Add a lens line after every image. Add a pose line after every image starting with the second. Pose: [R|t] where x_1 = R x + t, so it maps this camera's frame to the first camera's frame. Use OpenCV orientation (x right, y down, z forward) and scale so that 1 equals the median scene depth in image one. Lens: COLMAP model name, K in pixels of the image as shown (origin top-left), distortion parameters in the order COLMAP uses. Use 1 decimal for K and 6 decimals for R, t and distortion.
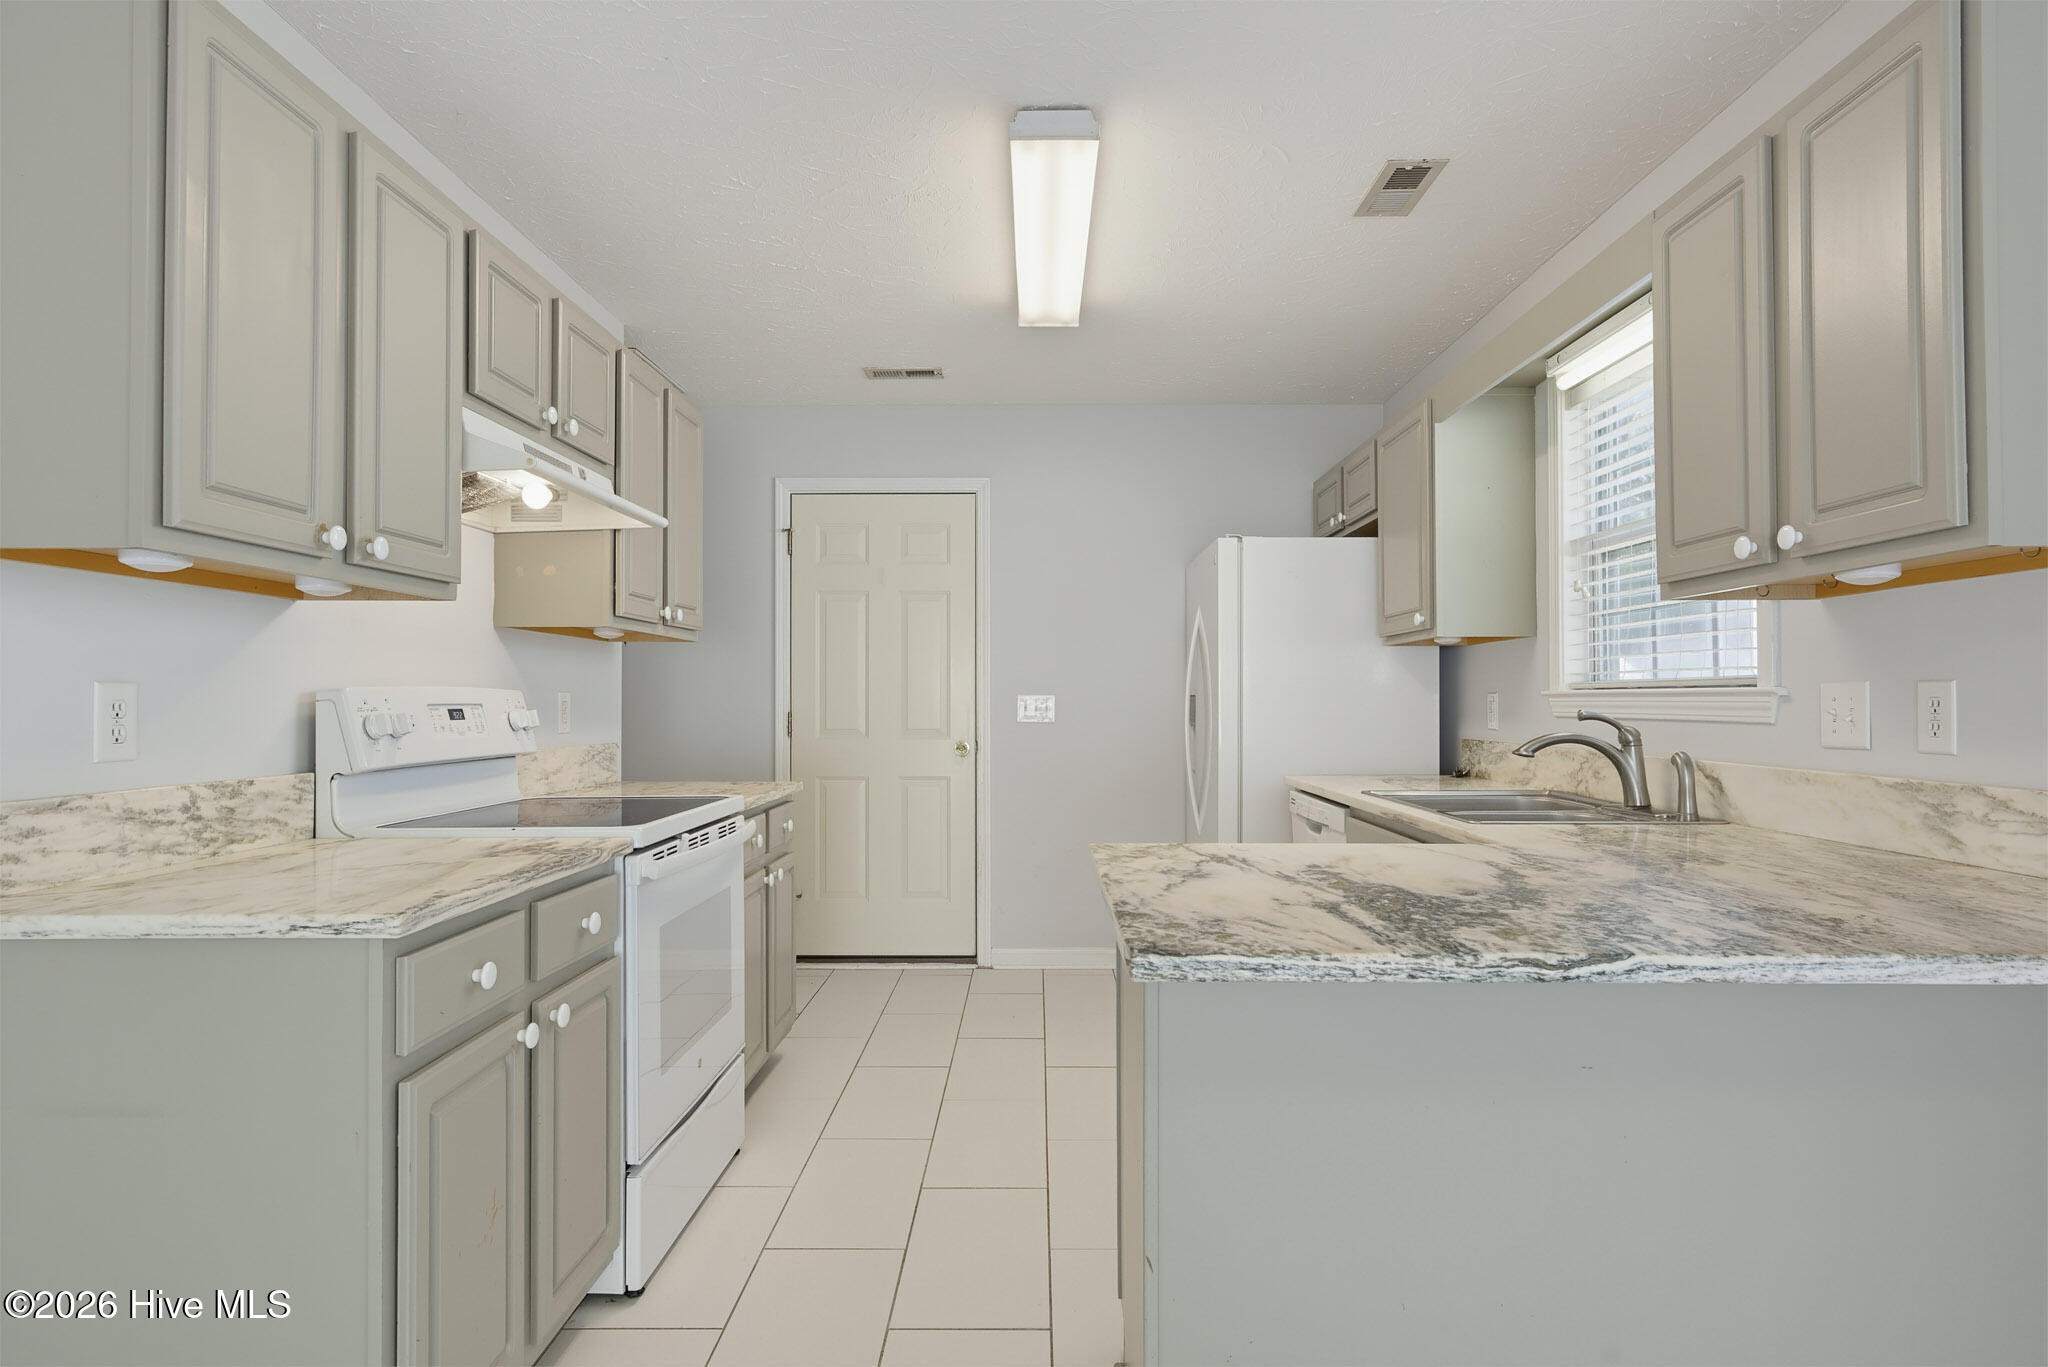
lens RADIAL K [[1133.8, 0, 1032.9], [0, 1133.8, 688.6], [0, 0, 1]] dist [0.002329, 0.002957]
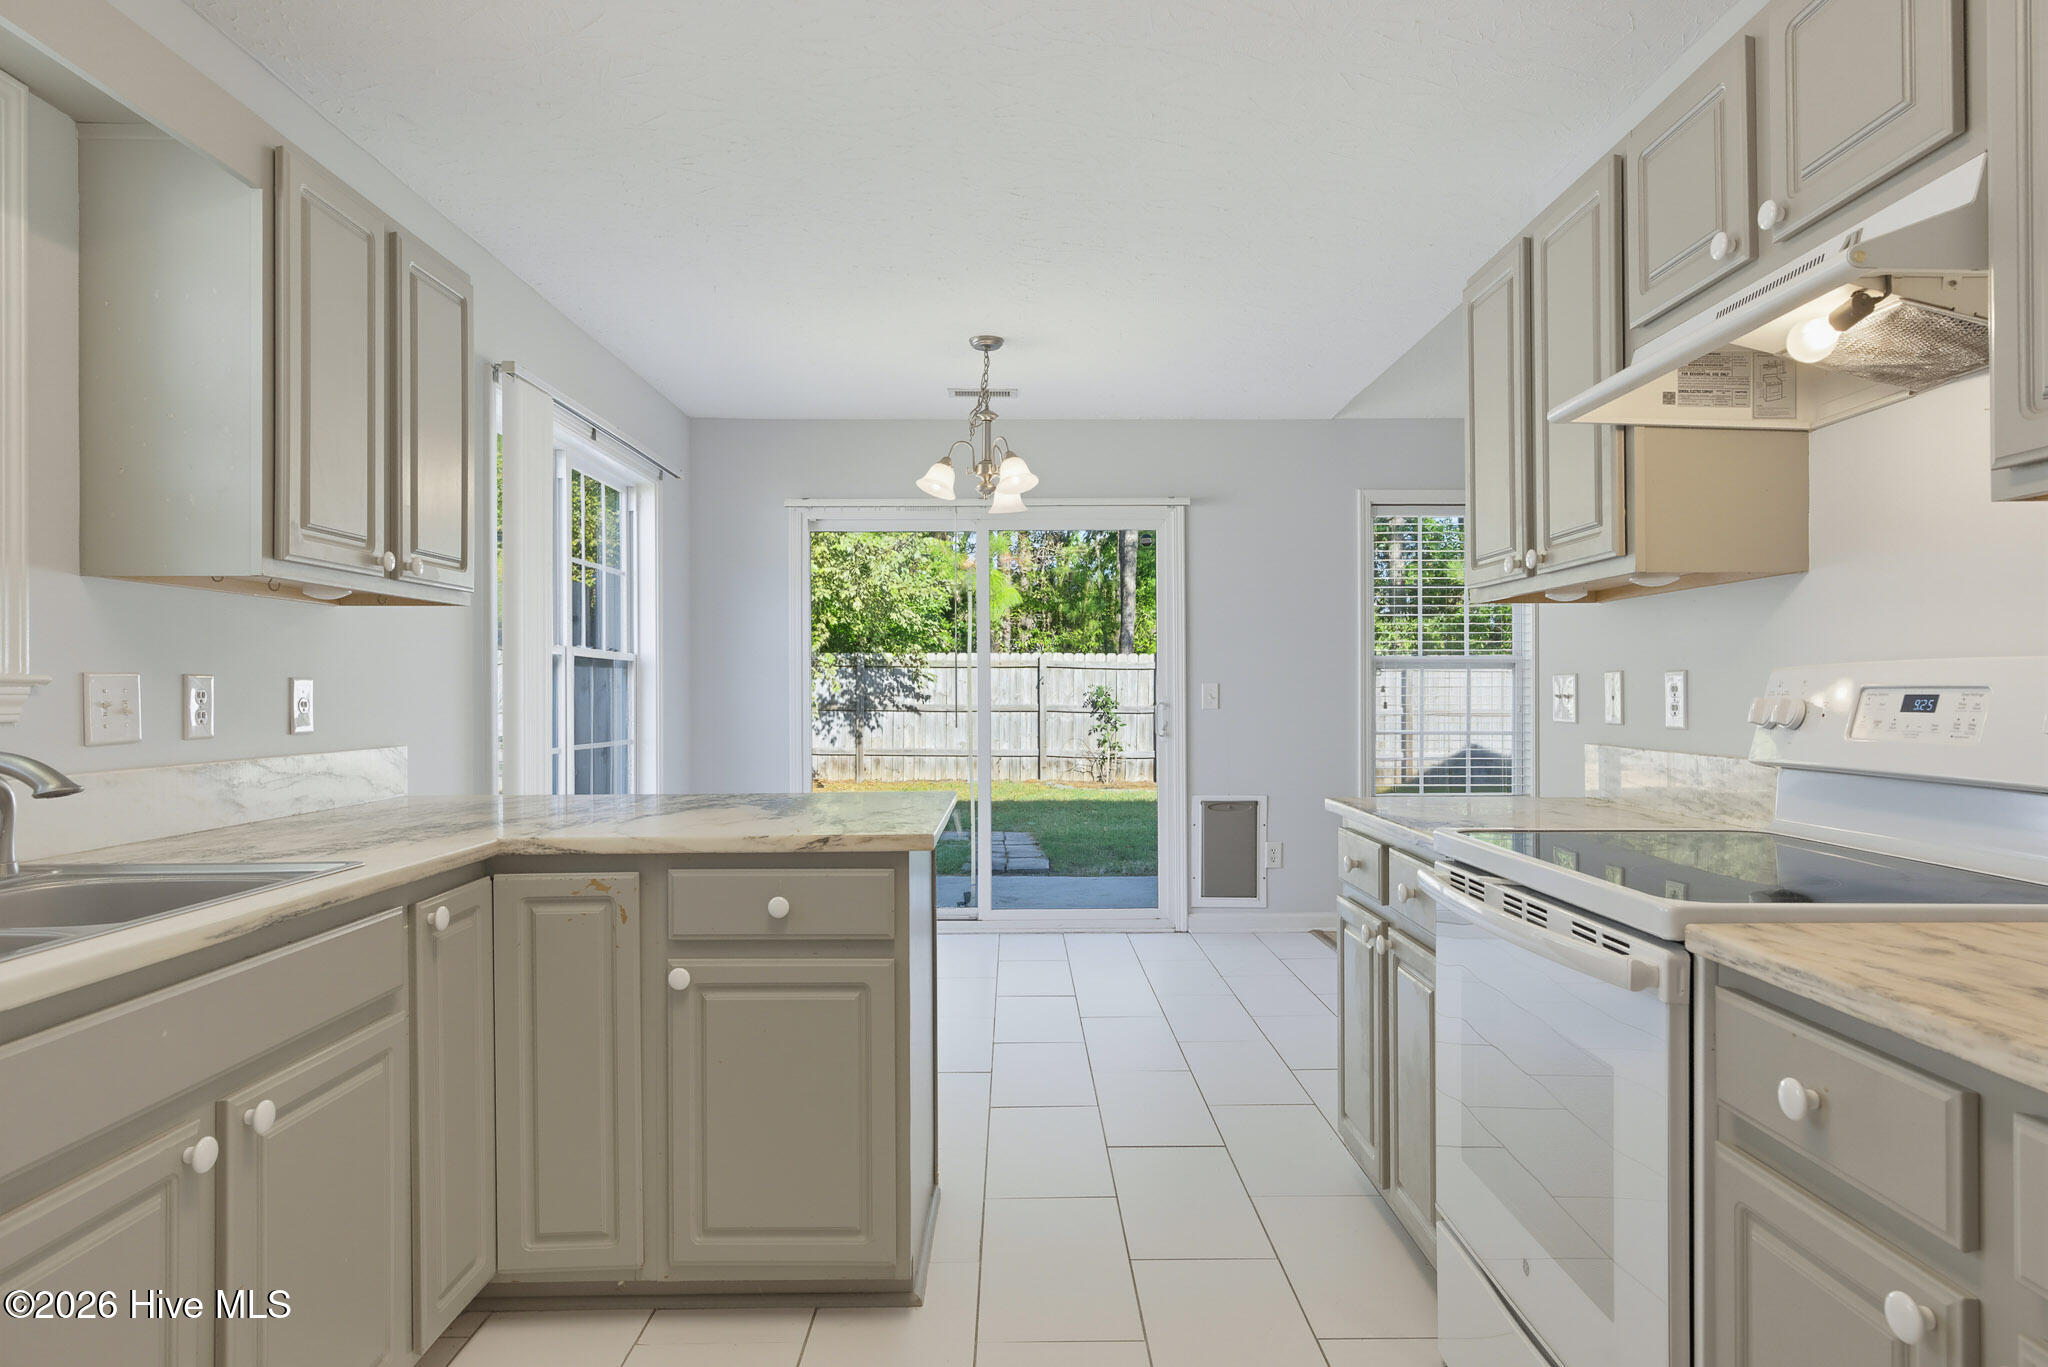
lens RADIAL K [[1203.2, 0, 1032.3], [0, 1203.2, 687.6], [0, 0, 1]] dist [-0.005868, 0.002931]
pose [[-0.999831, 0.005550, -0.017534, -0.015170], [0.005794, 0.999887, -0.013868, 0.022976], [0.017455, -0.013967, -0.999750, 1.860428]]
